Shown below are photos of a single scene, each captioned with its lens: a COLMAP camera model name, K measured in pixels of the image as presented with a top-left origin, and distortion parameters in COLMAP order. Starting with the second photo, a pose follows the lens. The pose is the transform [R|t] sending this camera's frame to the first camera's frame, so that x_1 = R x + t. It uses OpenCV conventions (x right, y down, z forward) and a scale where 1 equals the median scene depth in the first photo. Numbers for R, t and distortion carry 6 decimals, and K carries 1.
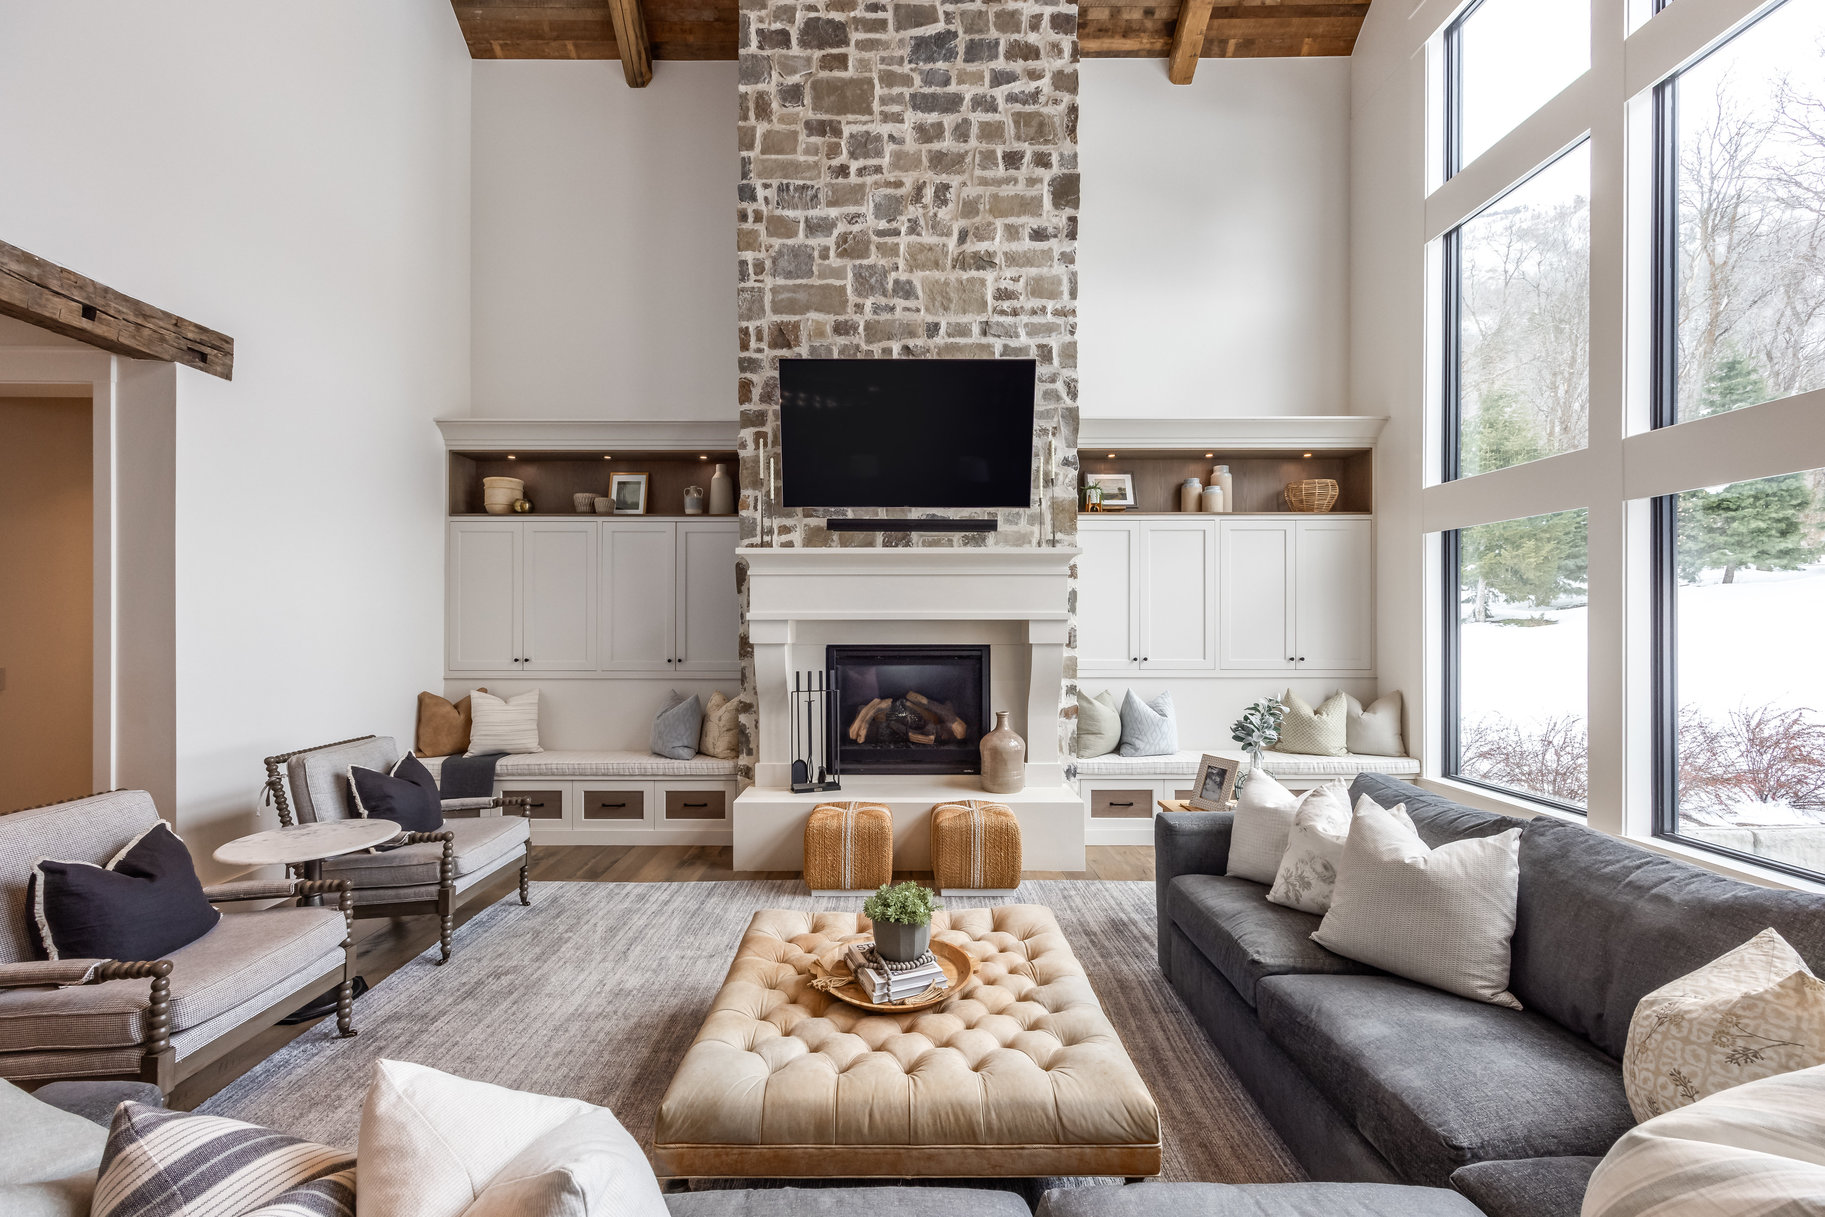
lens RADIAL K [[738.4, 0, 894.8], [0, 738.4, 617.7], [0, 0, 1]] dist [-0.000179, 0.000458]
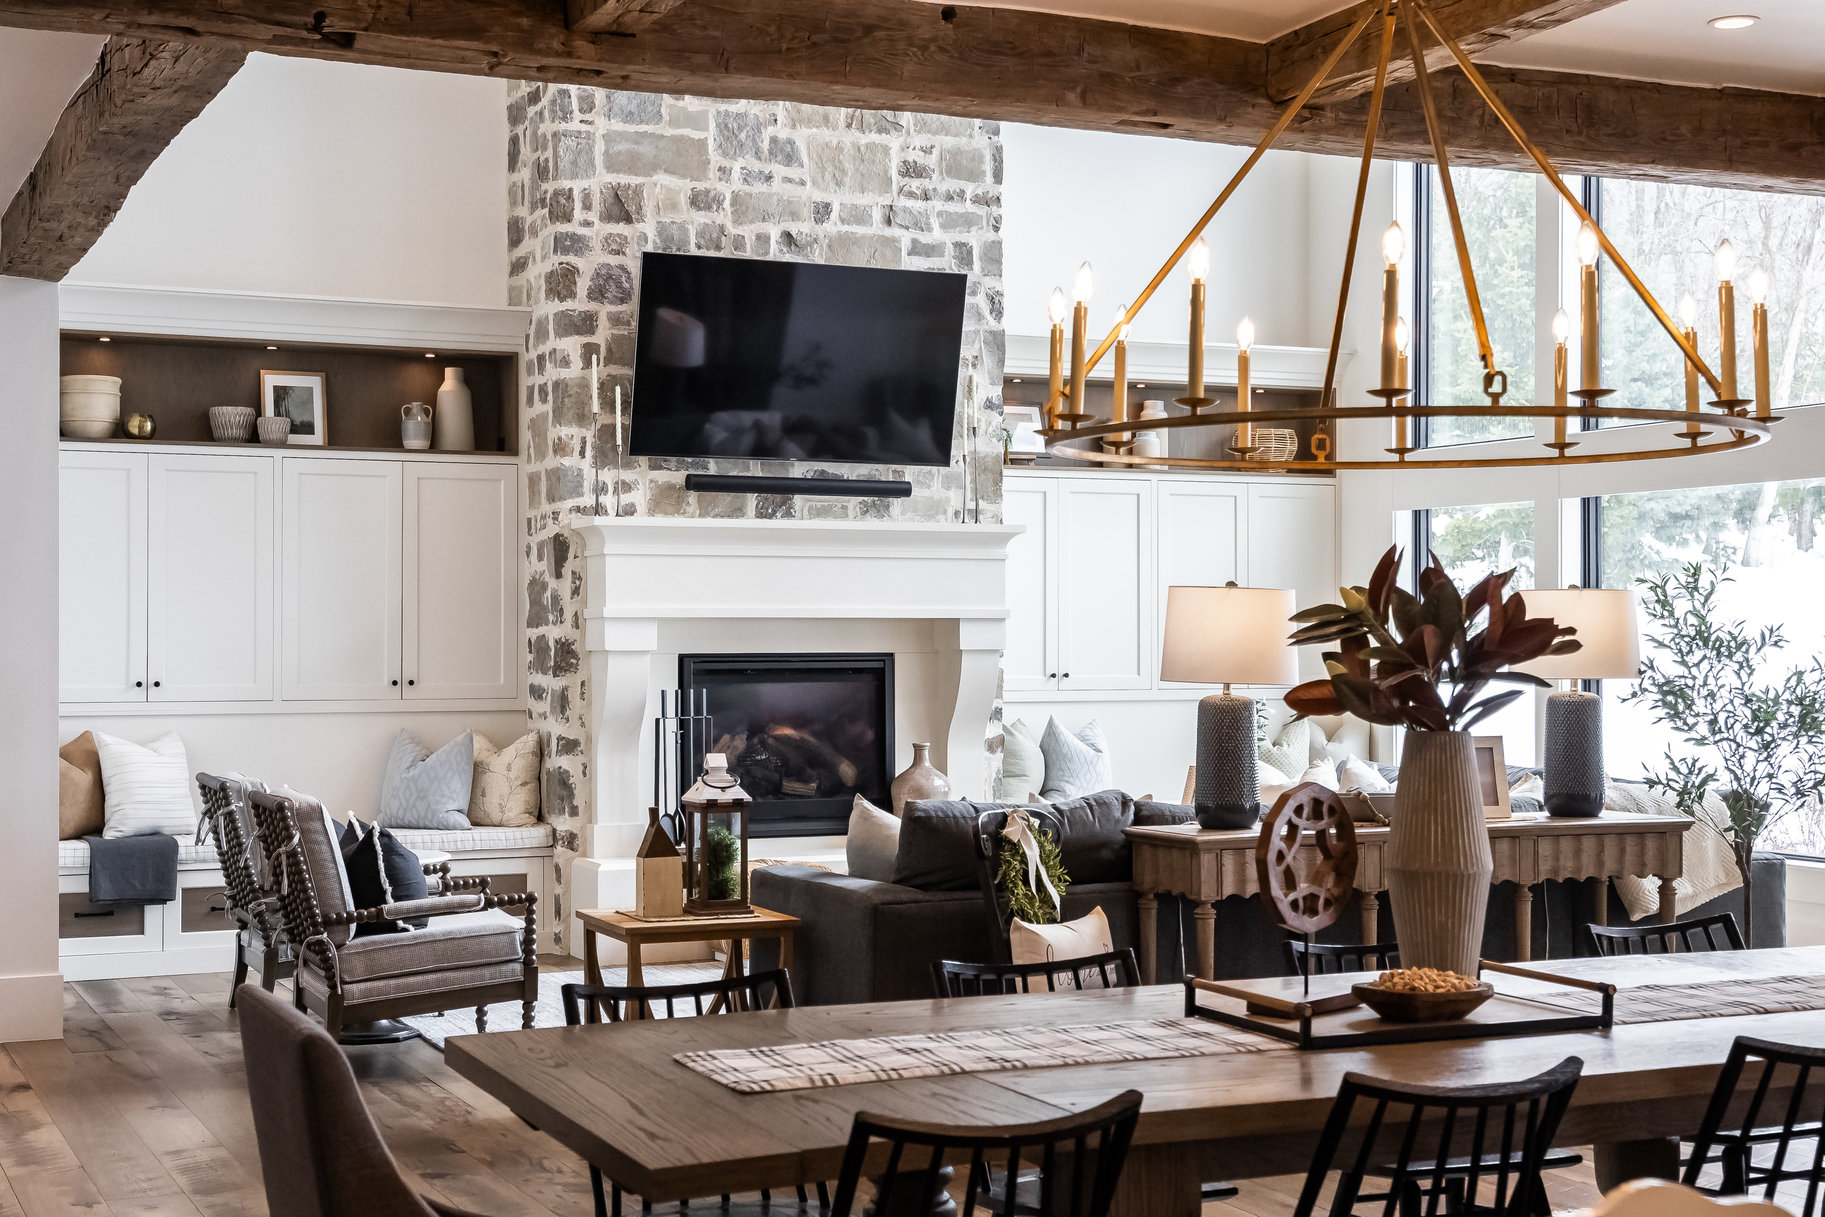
lens RADIAL K [[2550.7, 0, 914.6], [0, 2550.7, 611.8], [0, 0, 1]] dist [0.036079, 0.000000]
pose [[0.908373, 0.003875, 0.418143, -0.896155], [-0.001834, 0.999984, -0.005283, 0.009115], [-0.418157, 0.004032, 0.908366, -1.274692]]
